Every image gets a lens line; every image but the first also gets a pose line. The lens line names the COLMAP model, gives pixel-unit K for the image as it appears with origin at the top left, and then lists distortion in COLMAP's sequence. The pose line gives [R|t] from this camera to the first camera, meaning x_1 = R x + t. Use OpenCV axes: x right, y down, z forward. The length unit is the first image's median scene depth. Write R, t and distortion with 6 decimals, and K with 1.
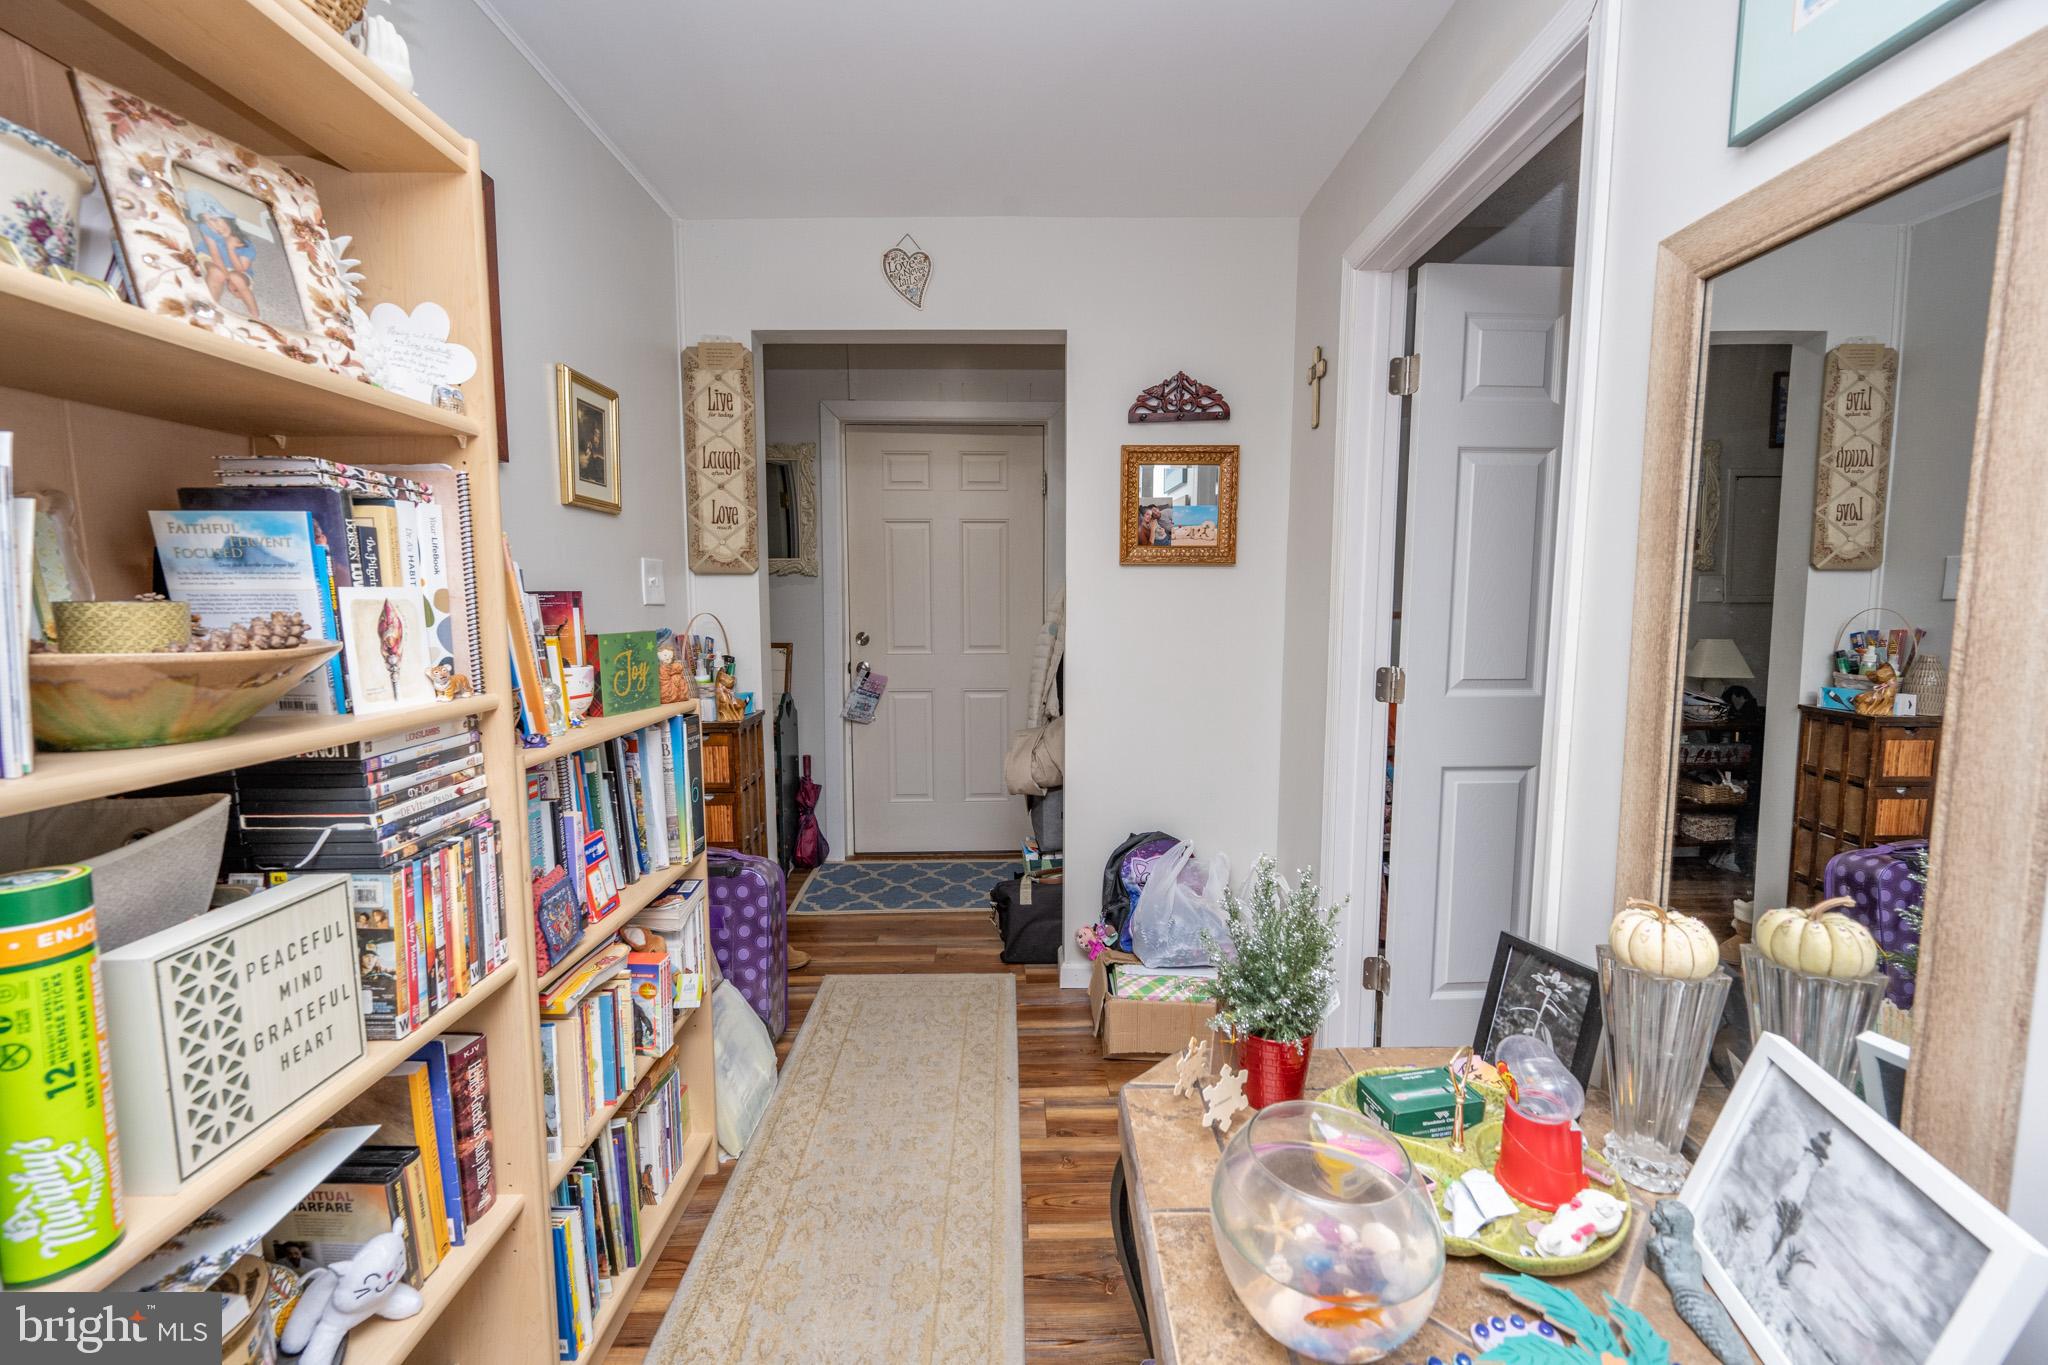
lens RADIAL K [[843.8, 0, 1026.0], [0, 843.8, 677.5], [0, 0, 1]] dist [0.001799, -0.001246]
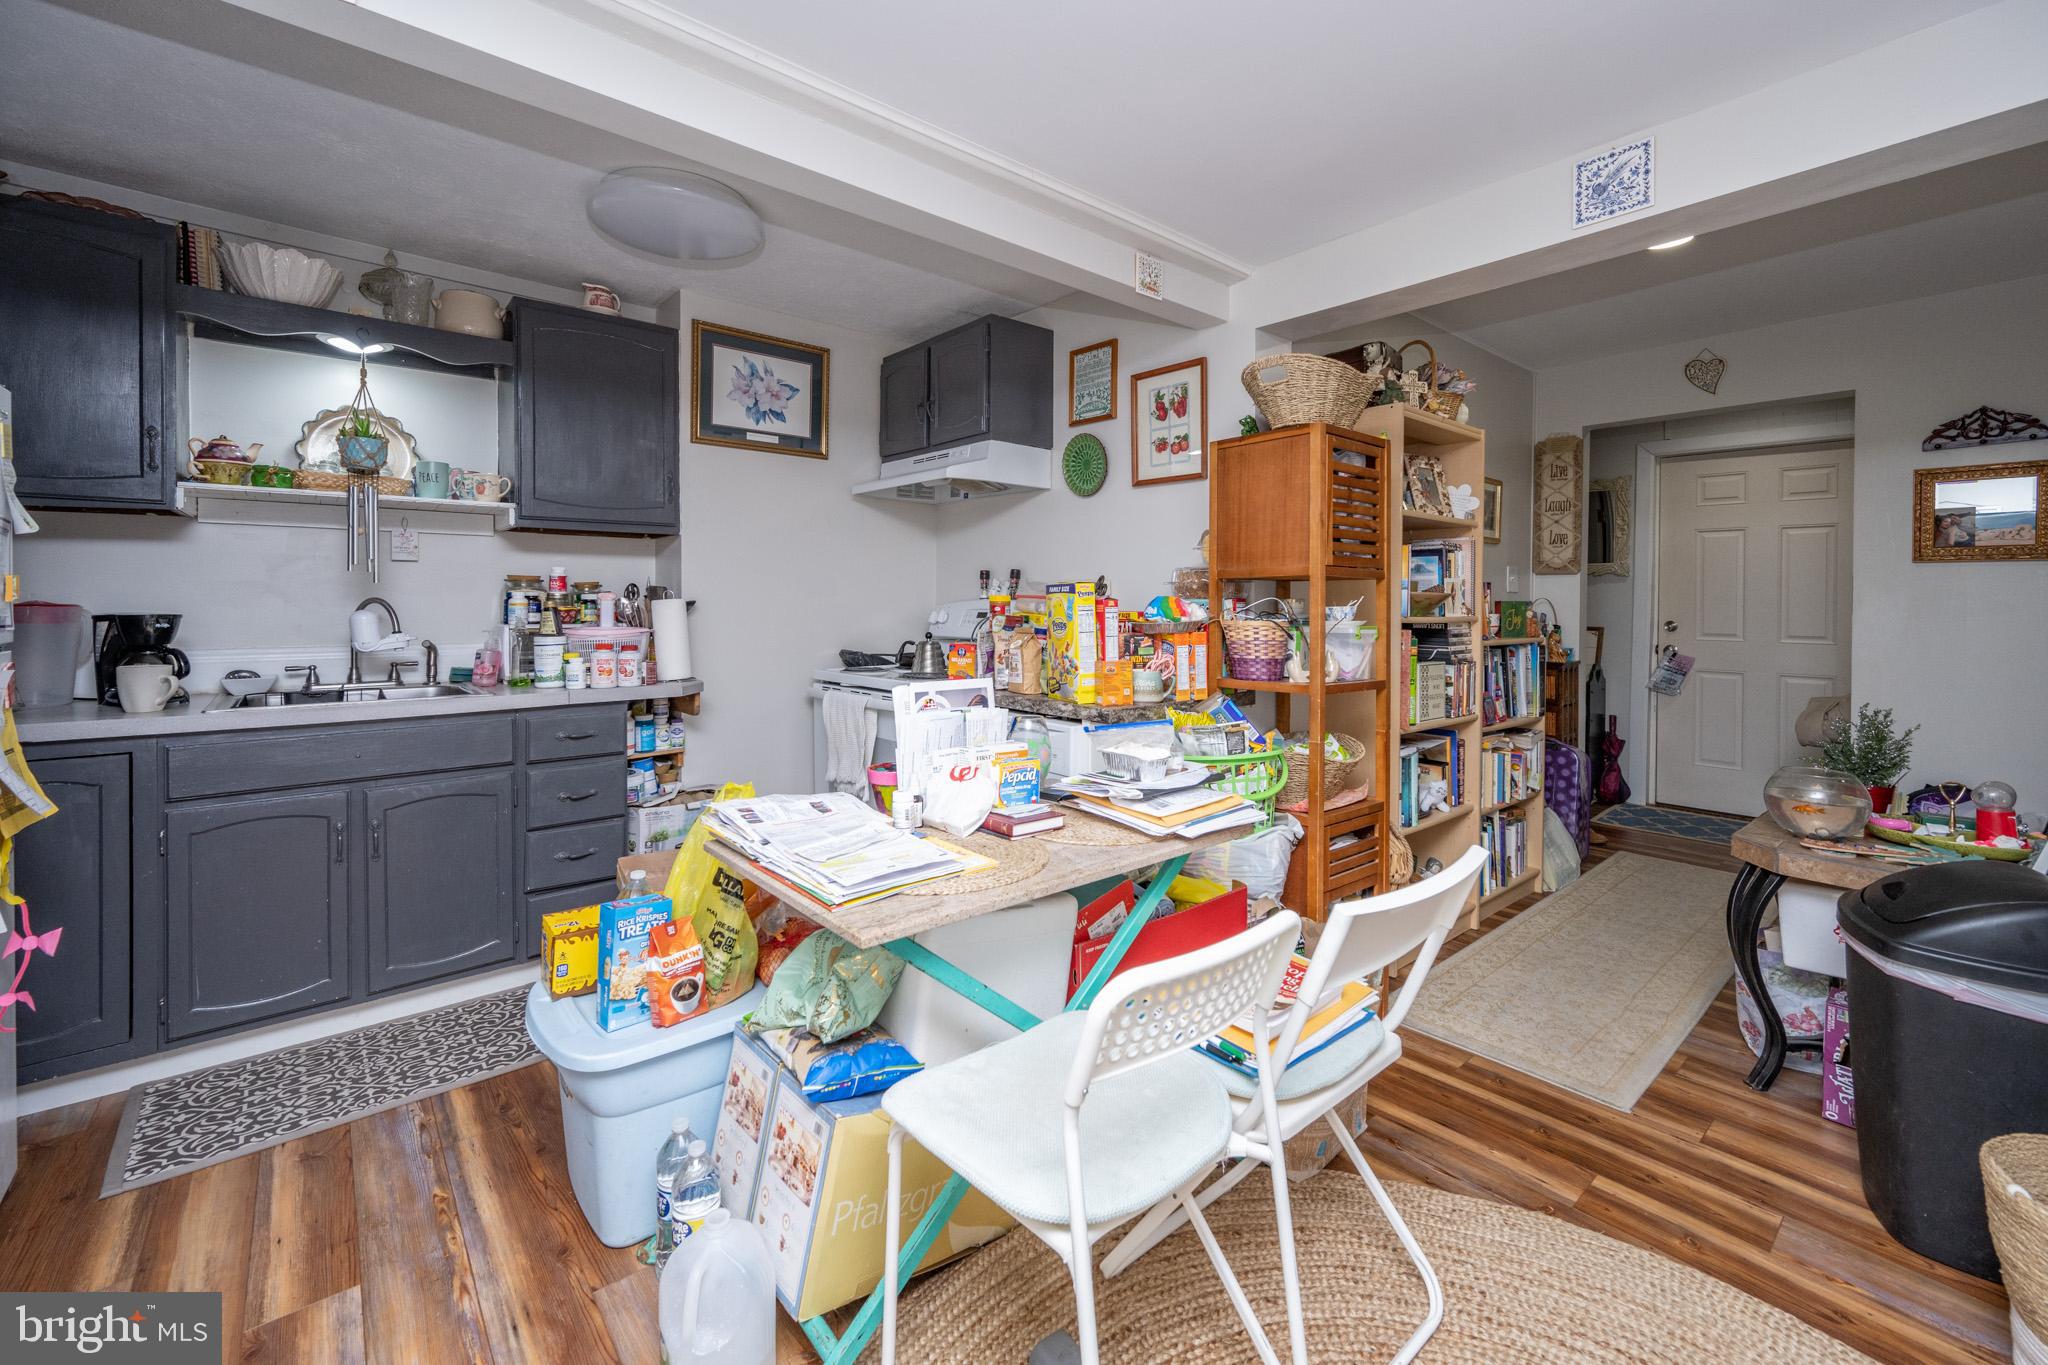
lens RADIAL K [[843.8, 0, 1017.0], [0, 843.8, 602.8], [0, 0, 1]] dist [0.001799, -0.001246]
pose [[0.636970, 0.011400, -0.770804, 0.238666], [-0.084418, 0.994909, -0.055046, 0.110097], [0.766252, 0.100132, 0.634690, -0.834056]]
